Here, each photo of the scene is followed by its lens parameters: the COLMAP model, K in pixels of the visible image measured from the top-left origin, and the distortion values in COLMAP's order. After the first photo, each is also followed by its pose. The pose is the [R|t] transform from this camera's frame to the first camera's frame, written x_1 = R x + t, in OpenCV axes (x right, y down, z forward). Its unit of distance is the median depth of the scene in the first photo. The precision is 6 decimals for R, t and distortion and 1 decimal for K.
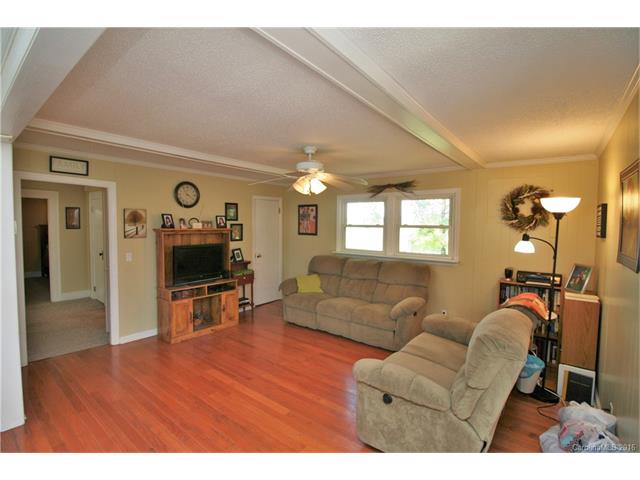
lens RADIAL K [[300.4, 0, 320.4], [0, 300.4, 234.7], [0, 0, 1]] dist [-0.001493, -0.000856]
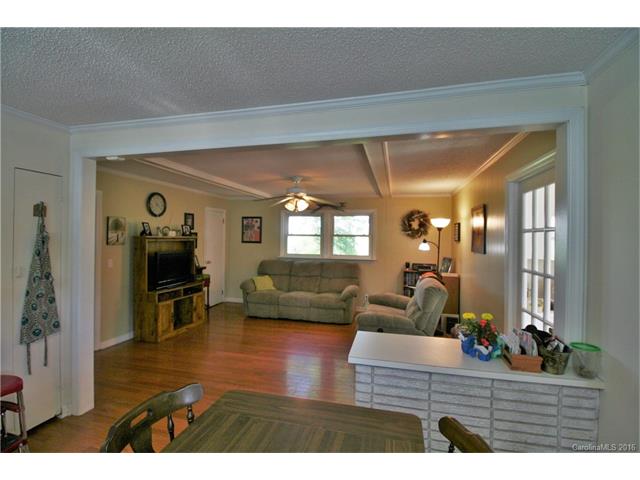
lens RADIAL K [[300.4, 0, 320.4], [0, 300.4, 234.7], [0, 0, 1]] dist [-0.001493, -0.000856]
pose [[0.914233, 0.006074, 0.405144, -0.349384], [0.009304, 0.999309, -0.035977, 0.017431], [-0.405083, 0.036661, 0.913545, -0.209398]]
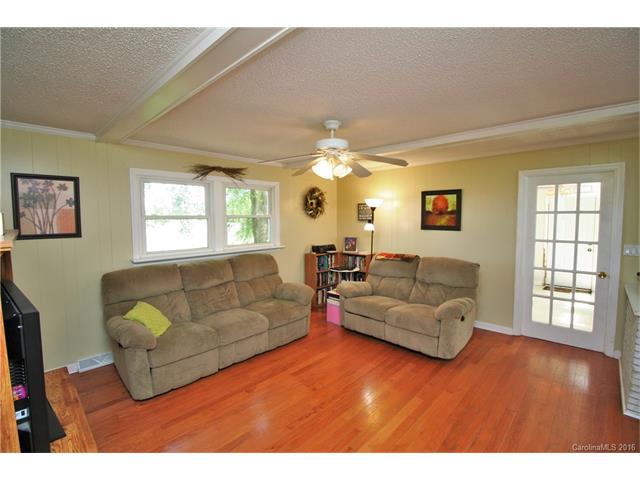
lens RADIAL K [[300.4, 0, 320.4], [0, 300.4, 234.7], [0, 0, 1]] dist [-0.001493, -0.000856]
pose [[0.097178, -0.074030, 0.992510, -0.624046], [0.038945, 0.996749, 0.070533, -0.028557], [-0.994505, 0.031799, 0.099745, 0.675152]]
